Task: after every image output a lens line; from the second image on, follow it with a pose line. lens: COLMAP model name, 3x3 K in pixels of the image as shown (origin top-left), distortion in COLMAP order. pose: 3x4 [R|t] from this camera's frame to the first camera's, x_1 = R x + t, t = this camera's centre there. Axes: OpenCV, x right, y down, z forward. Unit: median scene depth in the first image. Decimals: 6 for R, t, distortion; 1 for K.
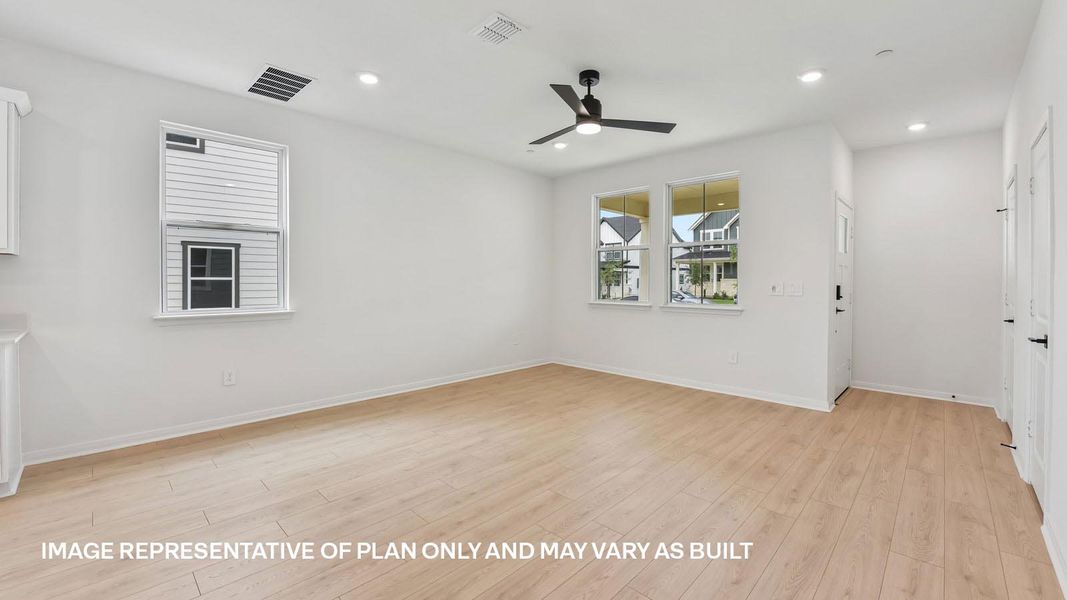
lens RADIAL K [[427.1, 0, 536.4], [0, 427.1, 279.8], [0, 0, 1]] dist [-0.016625, -0.000221]
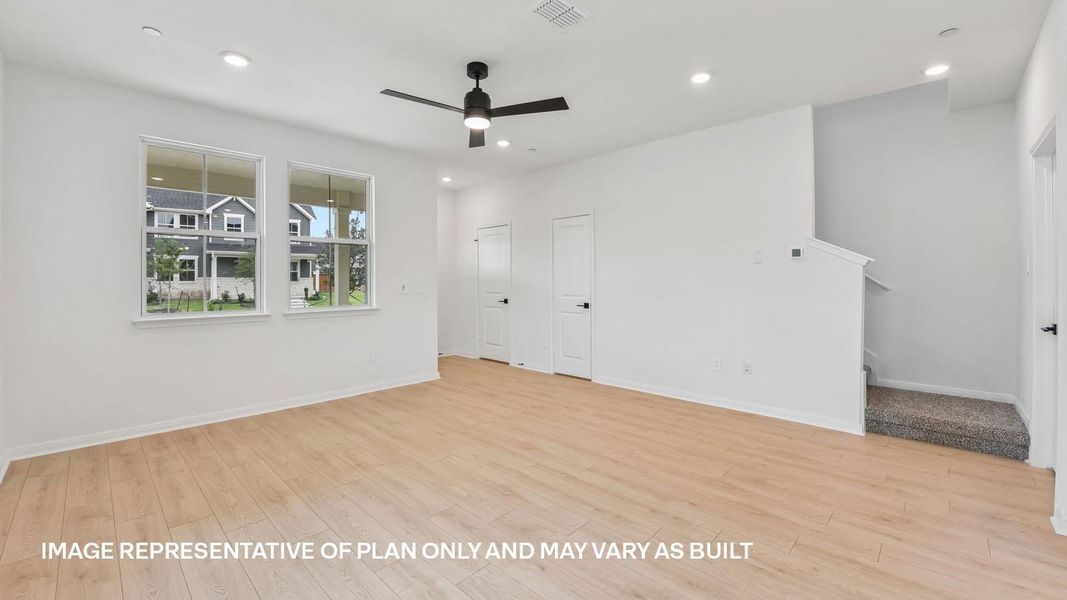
lens RADIAL K [[427.1, 0, 536.4], [0, 427.1, 279.8], [0, 0, 1]] dist [-0.016625, -0.000221]
pose [[-0.008482, -0.007777, 0.999934, -0.728787], [-0.004335, 0.999961, 0.007741, -0.013671], [-0.999955, -0.004269, -0.008515, 0.760342]]
